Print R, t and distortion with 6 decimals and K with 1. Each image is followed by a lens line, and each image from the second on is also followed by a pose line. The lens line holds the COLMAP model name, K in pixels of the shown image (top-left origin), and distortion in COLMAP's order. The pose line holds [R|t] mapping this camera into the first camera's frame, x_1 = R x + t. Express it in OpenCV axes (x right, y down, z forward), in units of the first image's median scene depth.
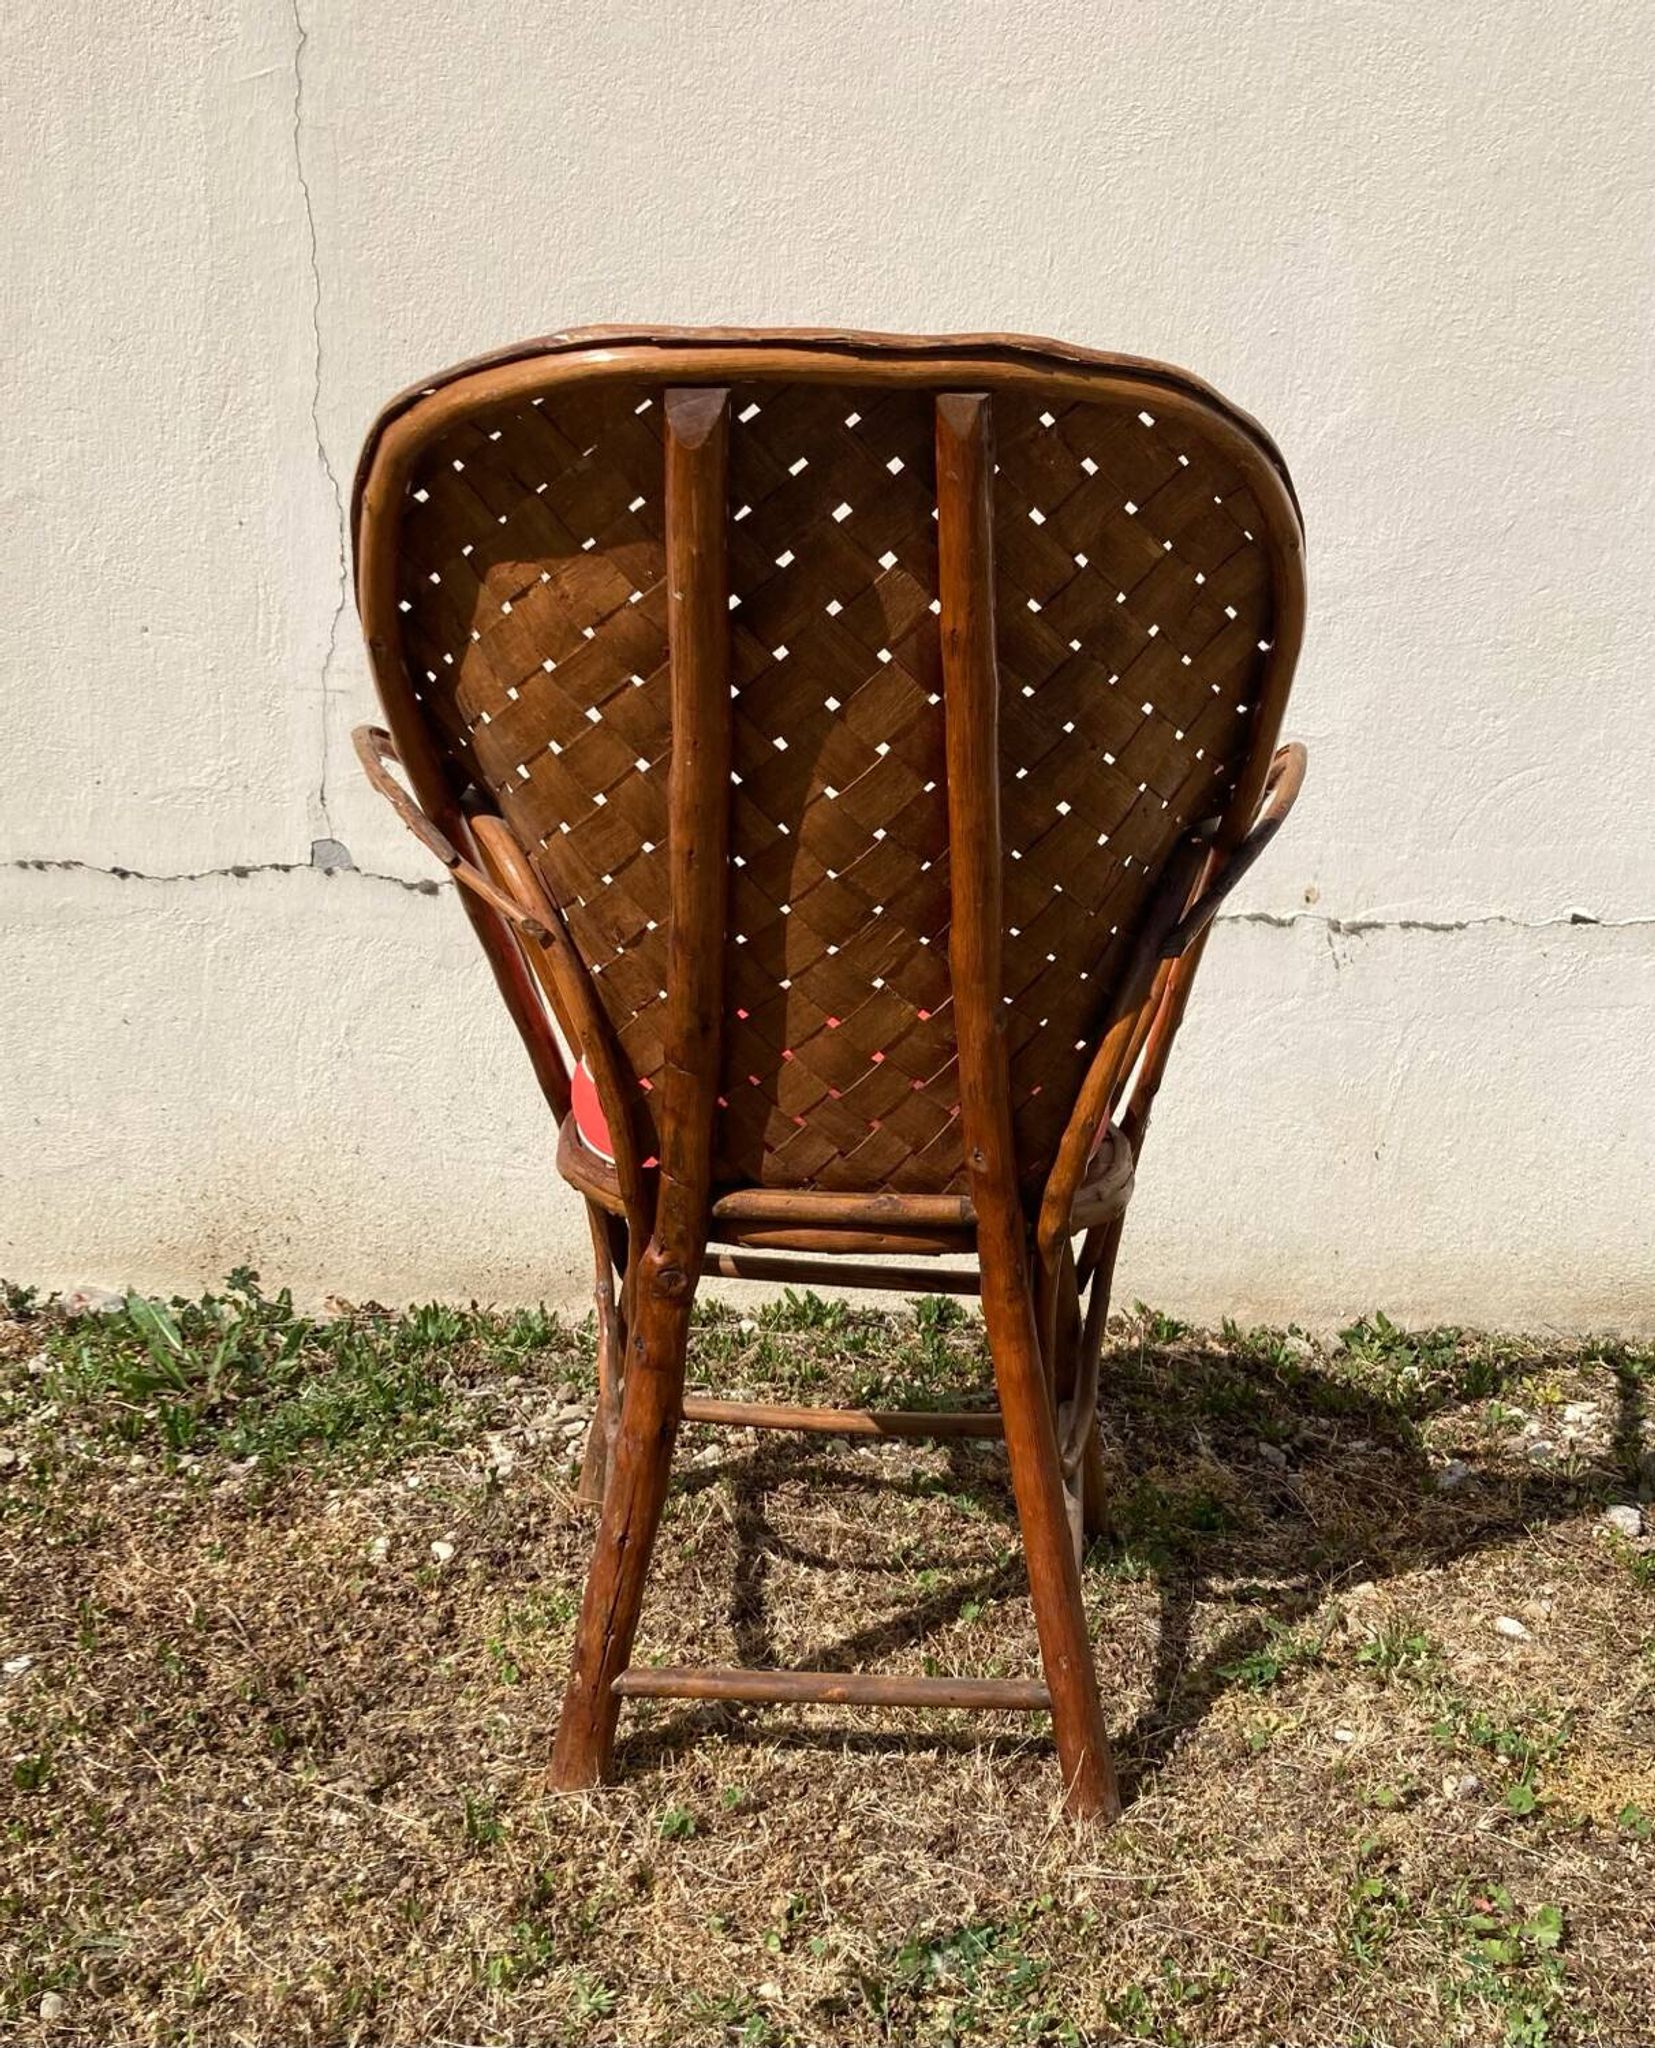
lens RADIAL K [[2087.7, 0, 868.9], [0, 2087.7, 1046.3], [0, 0, 1]] dist [0.038224, 0.000000]
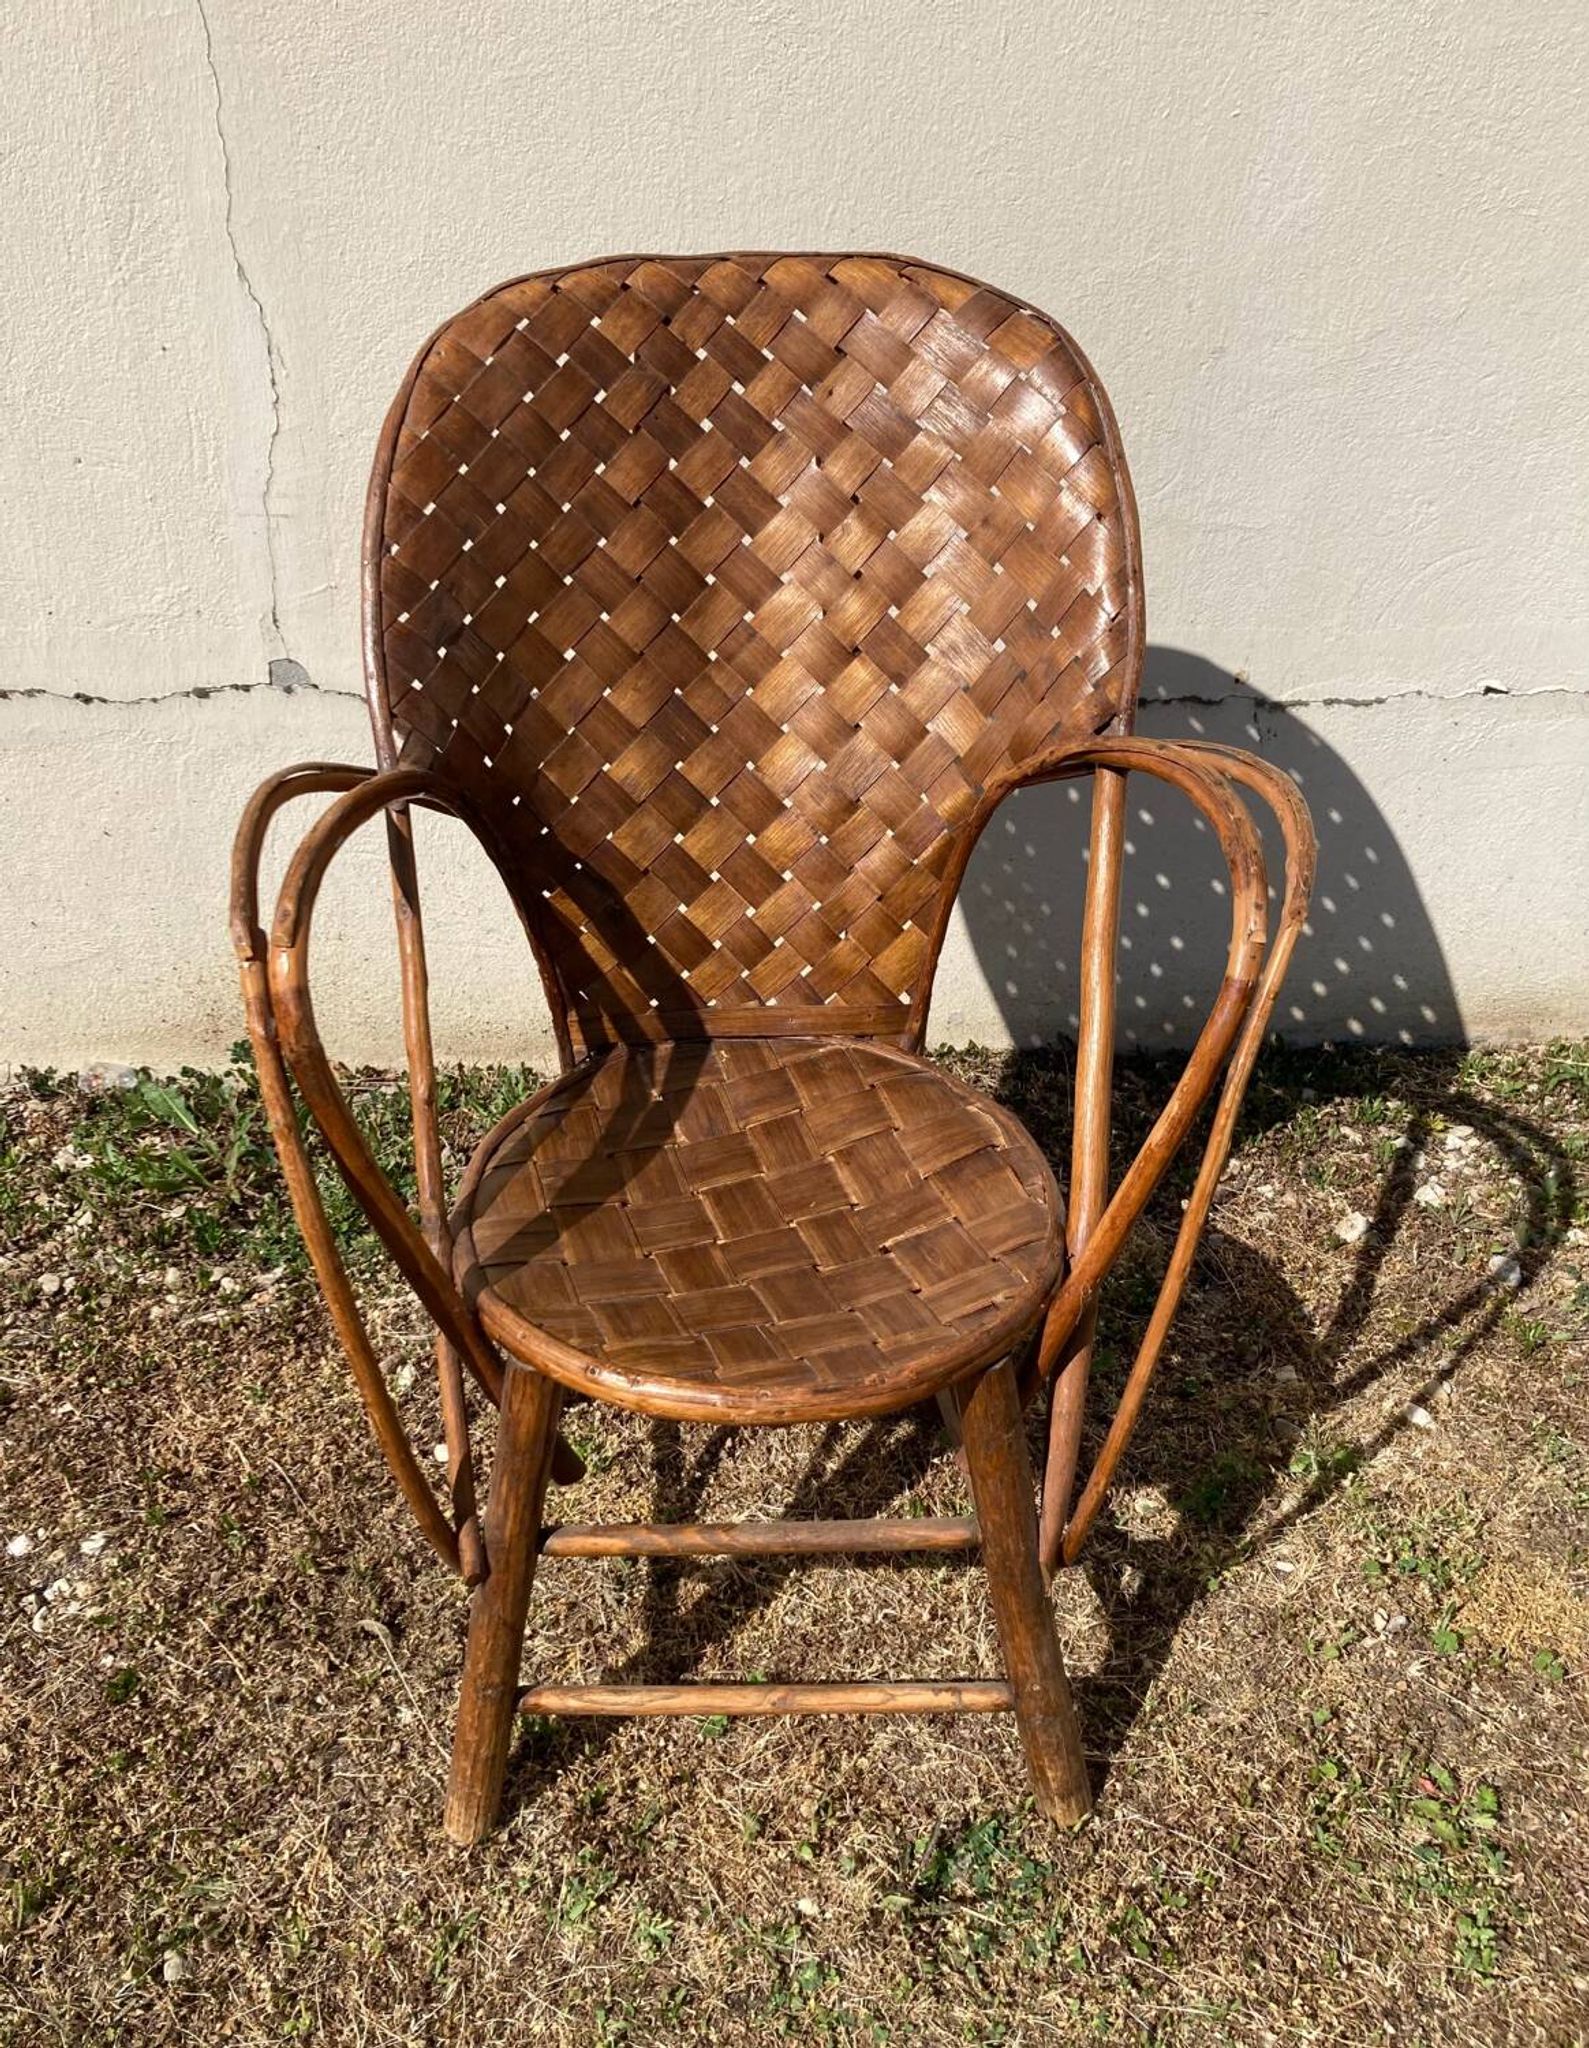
lens RADIAL K [[1771.3, 0, 796.6], [0, 1771.3, 940.6], [0, 0, 1]] dist [0.018303, 0.025886]
pose [[0.999126, -0.032088, 0.026798, -0.047385], [0.024010, 0.965171, 0.260517, -0.232644], [-0.034224, -0.259646, 0.965097, 0.157196]]
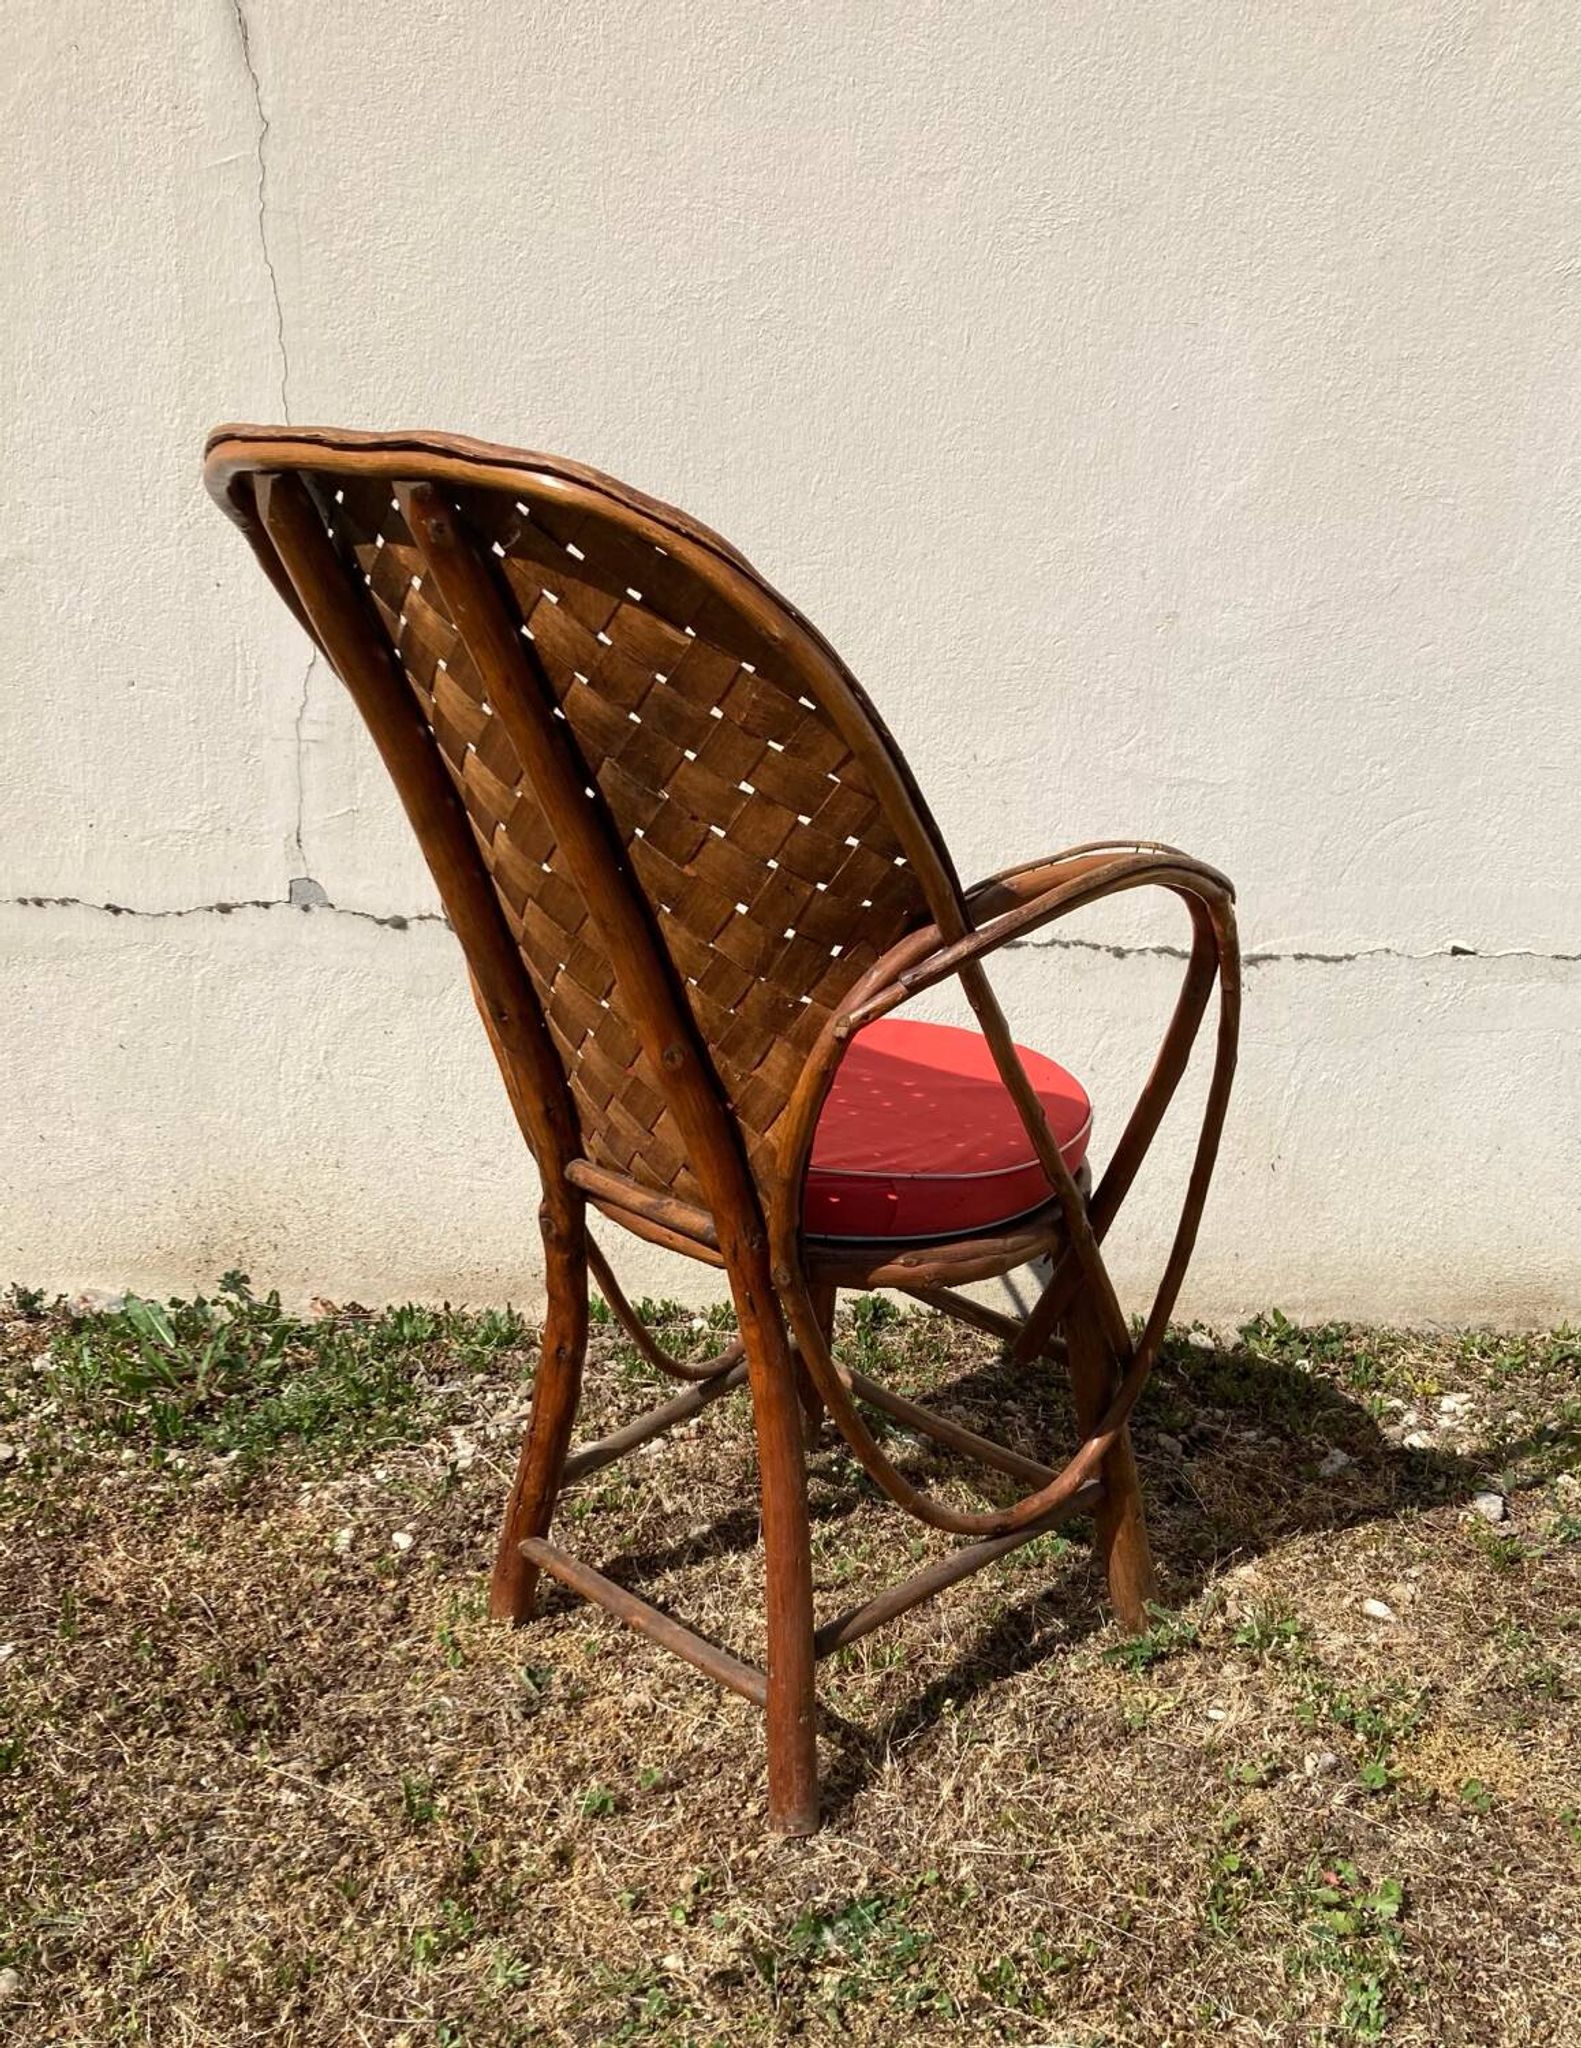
lens RADIAL K [[1879.4, 0, 873.0], [0, 1879.4, 1094.1], [0, 0, 1]] dist [0.036572, 0.000000]
pose [[0.999997, -0.001297, 0.002269, 0.041829], [0.001220, 0.999433, 0.033637, -0.025577], [-0.002311, -0.033634, 0.999432, 0.026141]]
